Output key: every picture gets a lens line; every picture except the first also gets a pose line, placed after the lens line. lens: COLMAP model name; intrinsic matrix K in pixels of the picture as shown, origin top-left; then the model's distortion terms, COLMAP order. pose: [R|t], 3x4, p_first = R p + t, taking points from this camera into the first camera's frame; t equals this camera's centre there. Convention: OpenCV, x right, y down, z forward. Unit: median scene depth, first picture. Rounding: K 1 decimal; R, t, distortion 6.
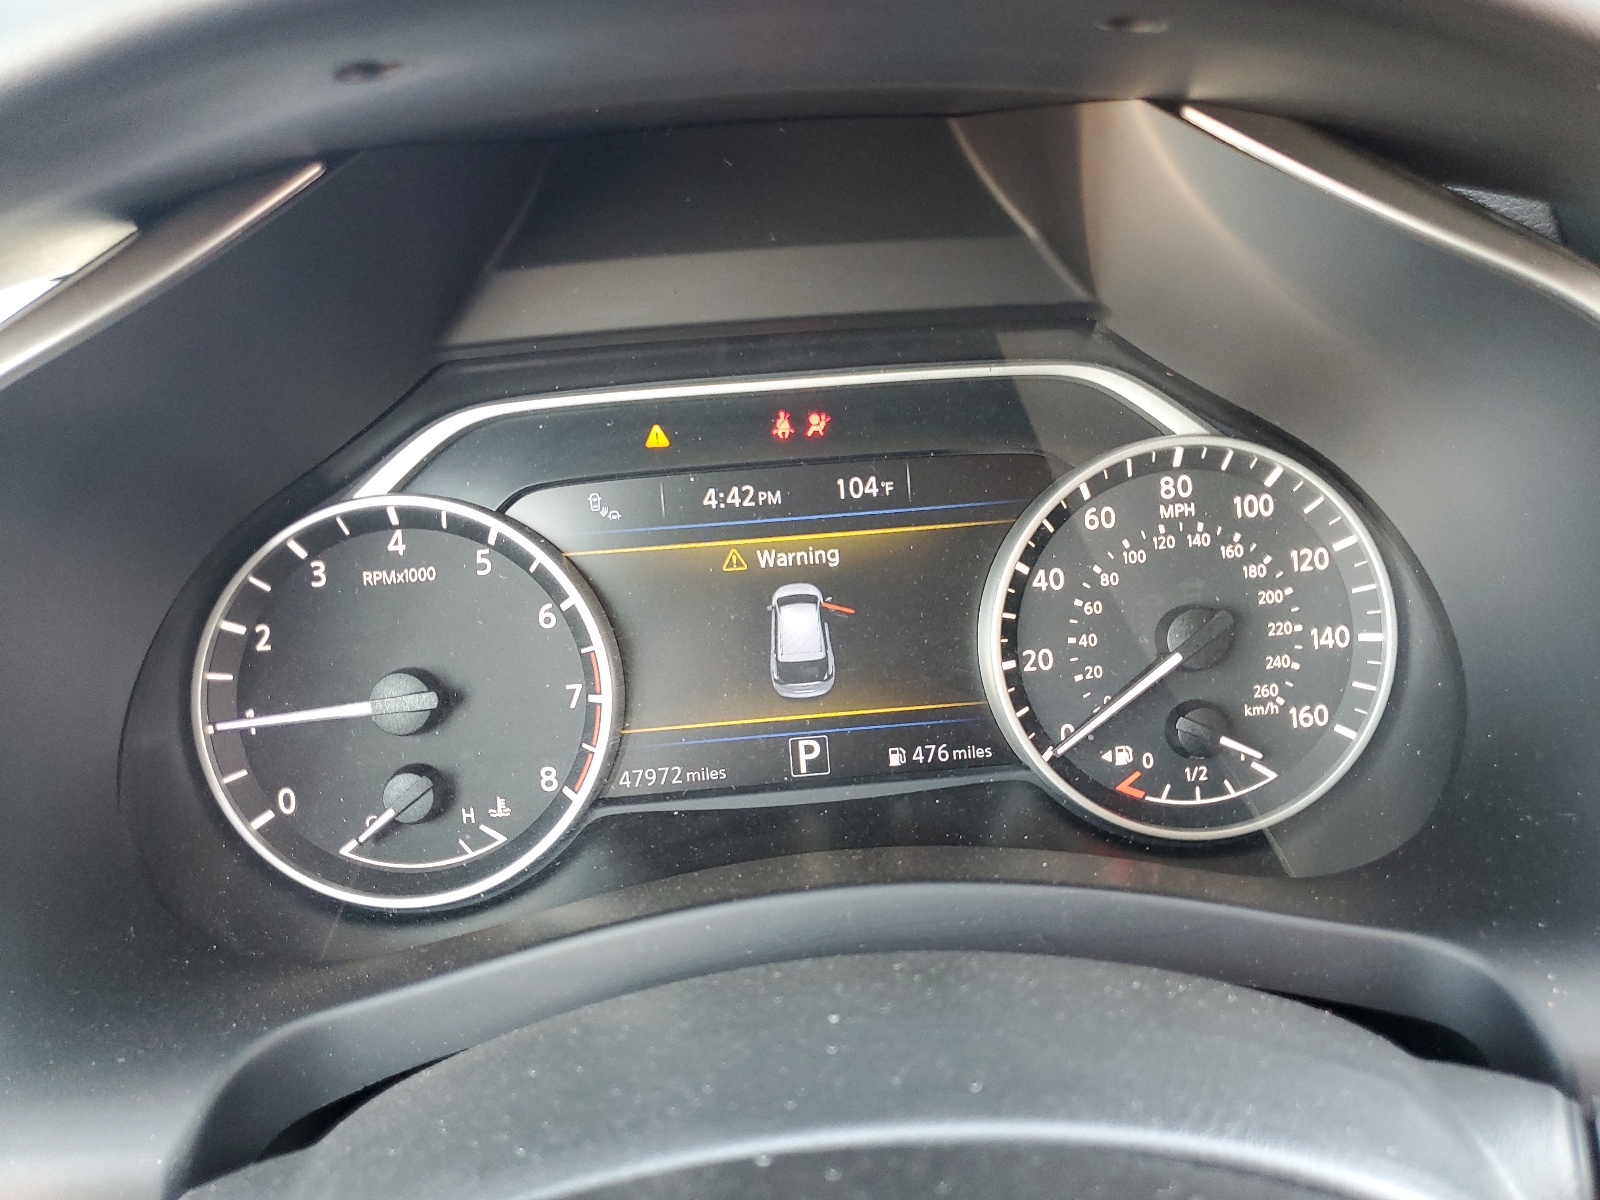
lens RADIAL K [[1240.7, 0, 797.3], [0, 1240.7, 603.6], [0, 0, 1]] dist [-0.015580, -0.003401]
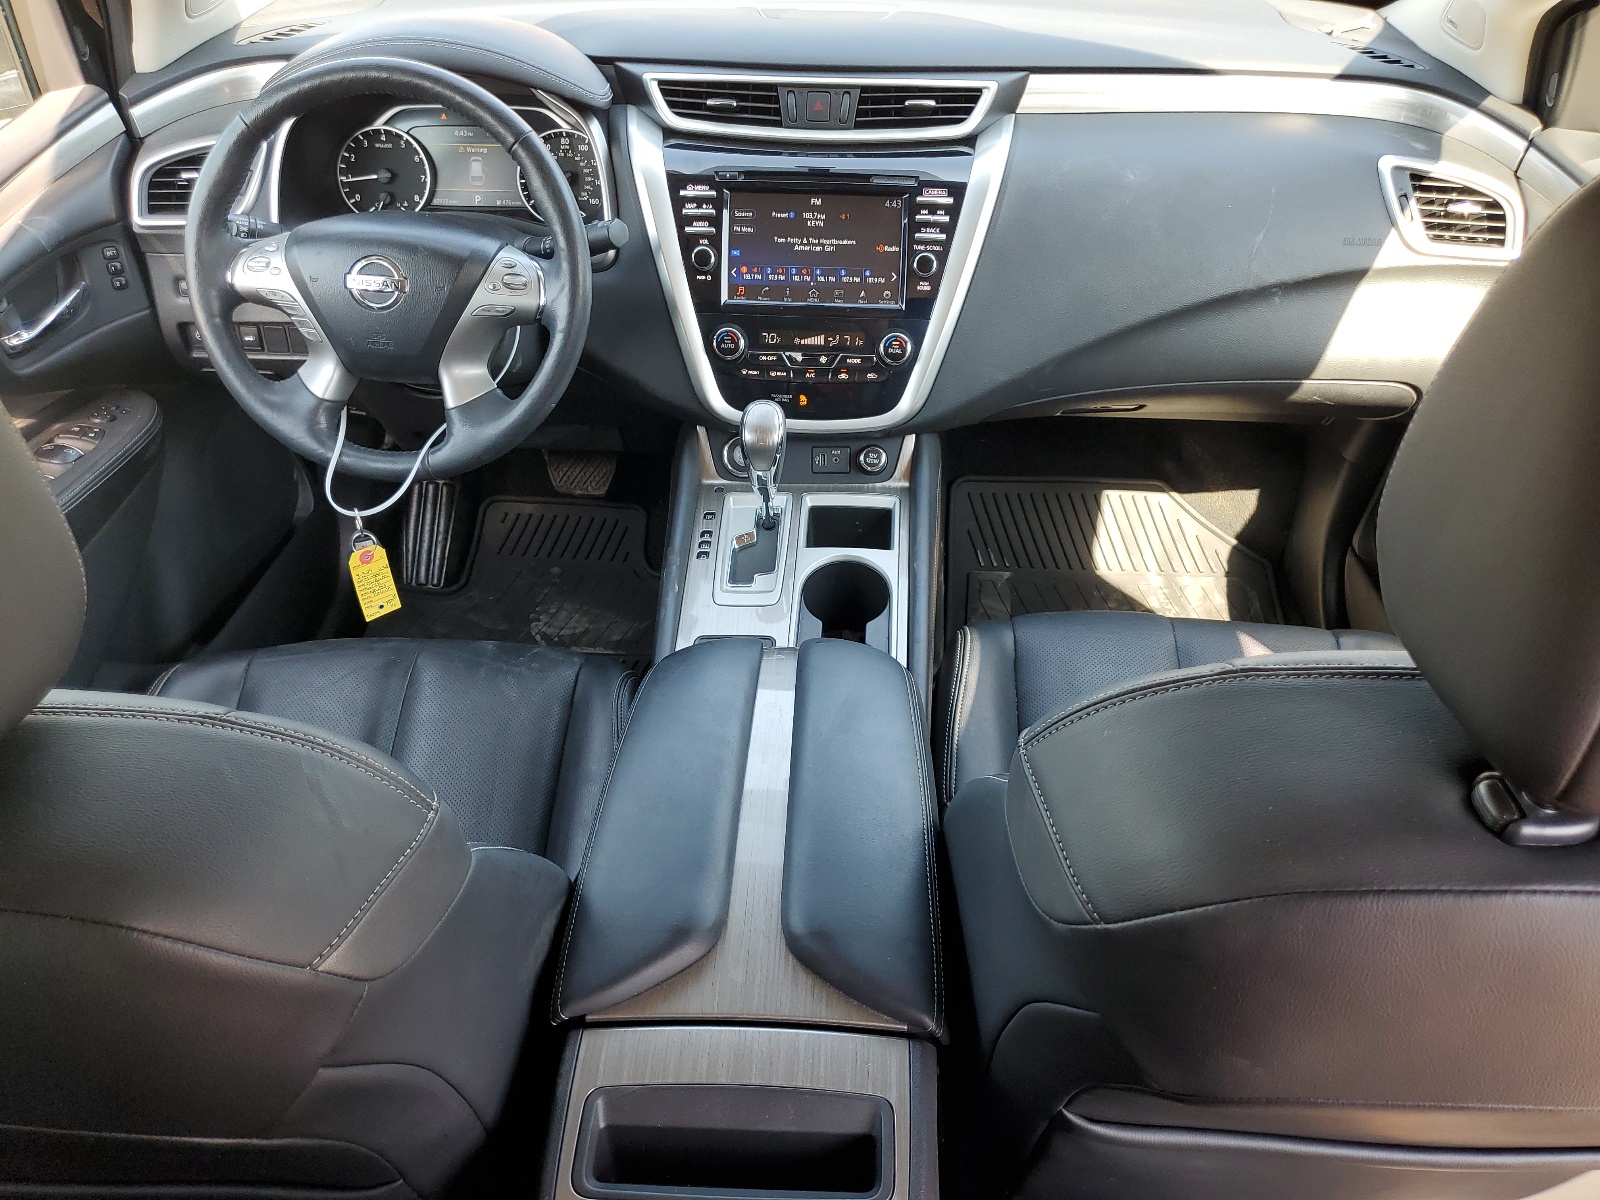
lens RADIAL K [[1240.7, 0, 801.1], [0, 1240.7, 595.8], [0, 0, 1]] dist [-0.015580, -0.003401]
pose [[0.992339, 0.114563, -0.046246, 1.503662], [-0.098555, 0.959789, 0.262853, 0.208120], [0.074500, -0.256282, 0.963727, -3.448681]]
